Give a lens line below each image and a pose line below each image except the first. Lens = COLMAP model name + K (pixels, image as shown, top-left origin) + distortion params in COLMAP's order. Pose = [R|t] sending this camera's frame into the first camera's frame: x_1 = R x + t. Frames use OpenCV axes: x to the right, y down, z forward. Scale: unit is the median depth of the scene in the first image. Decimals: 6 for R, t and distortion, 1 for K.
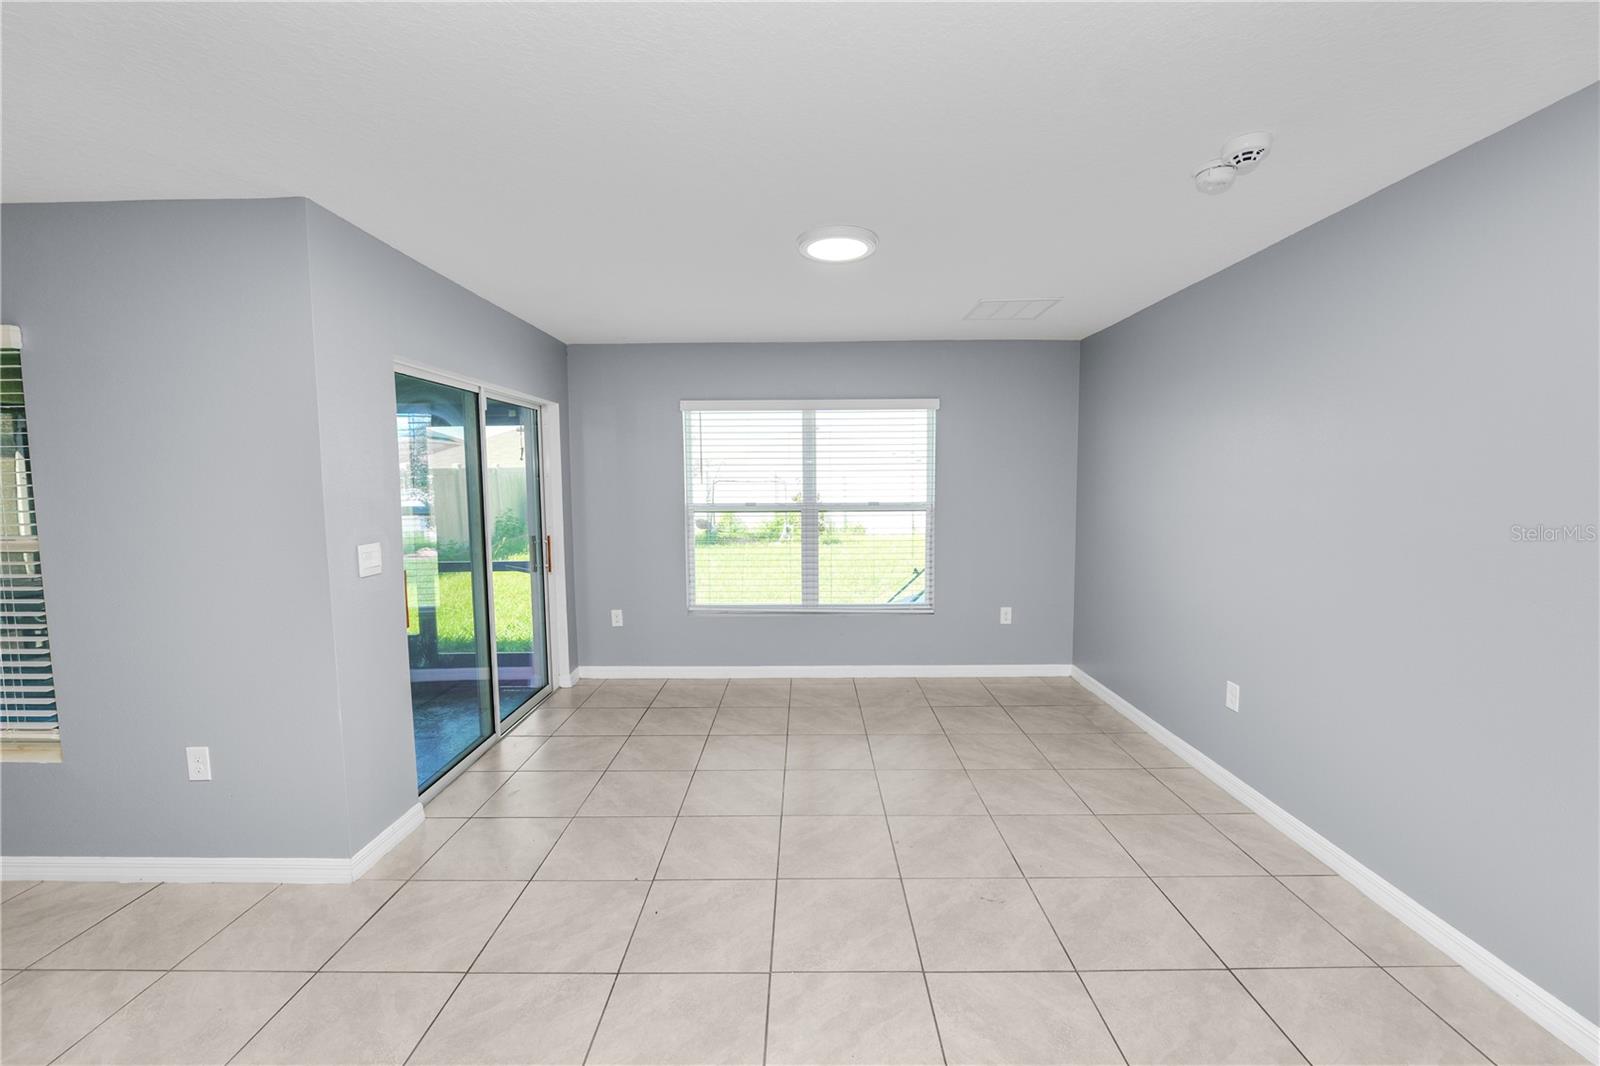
lens RADIAL K [[657.4, 0, 798.9], [0, 657.4, 530.4], [0, 0, 1]] dist [-0.008136, 0.000303]
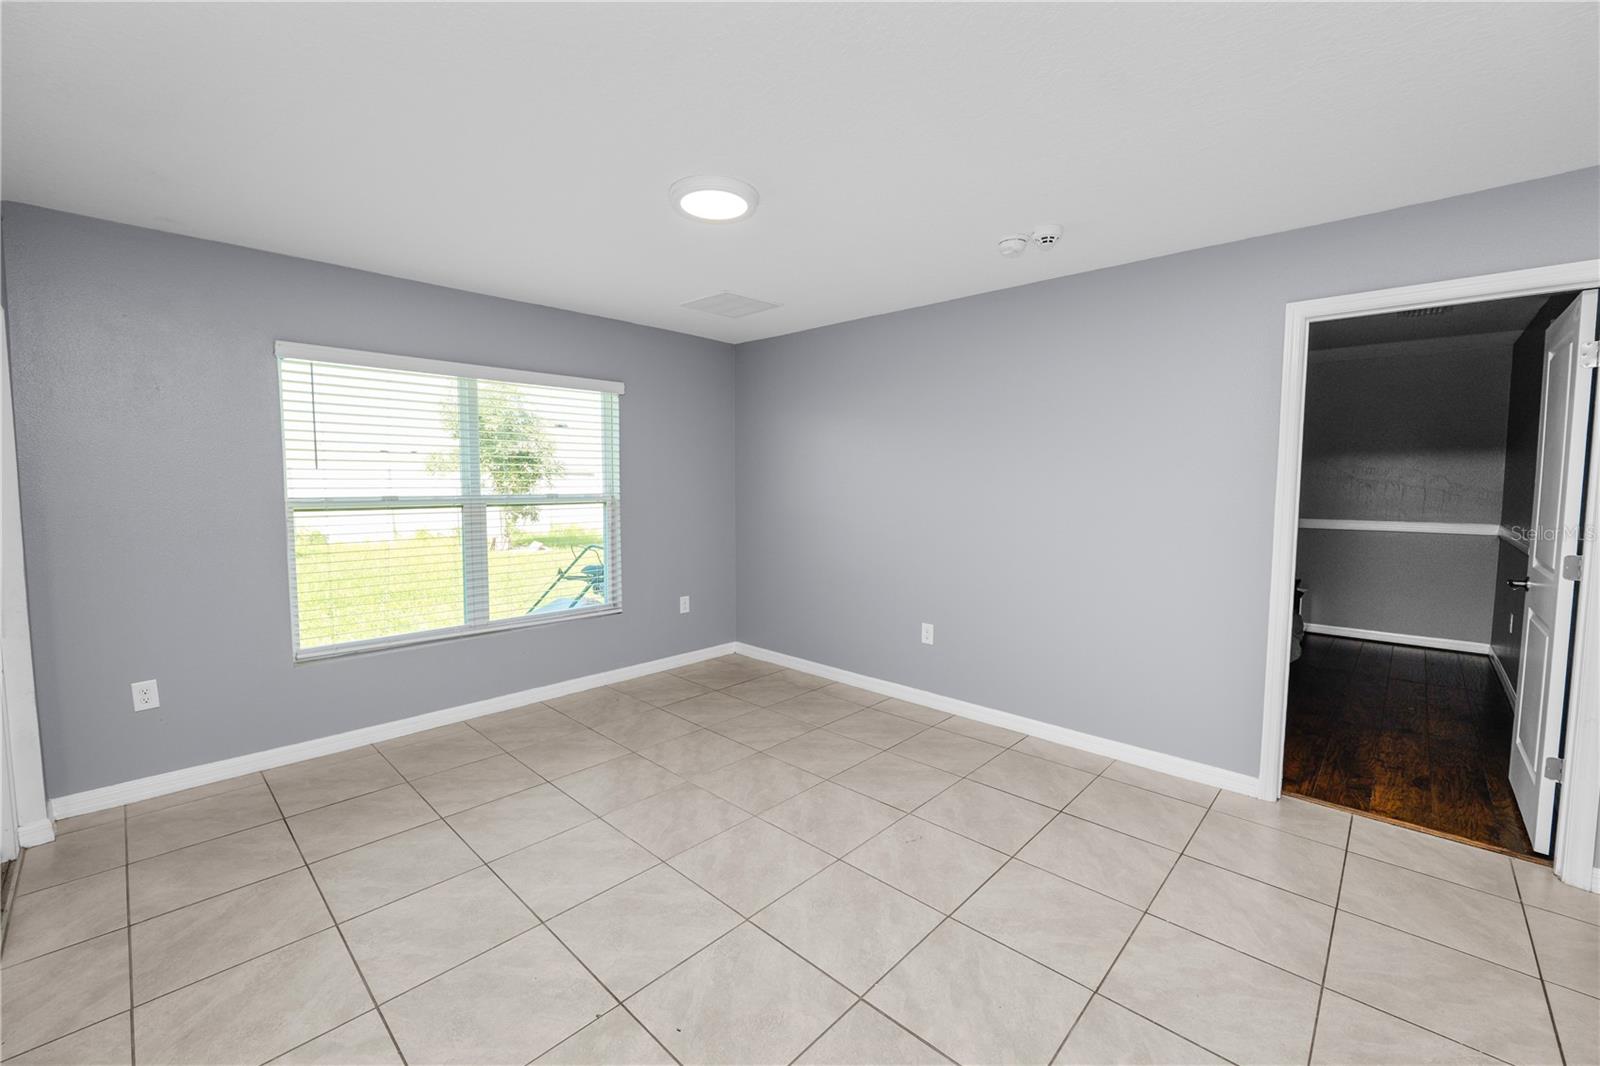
lens RADIAL K [[657.4, 0, 800.1], [0, 657.4, 531.4], [0, 0, 1]] dist [-0.008136, 0.000303]
pose [[0.676917, -0.049265, 0.734409, -0.310493], [0.046507, 0.998627, 0.024122, 0.000612], [-0.734589, 0.017826, 0.678278, 0.182419]]
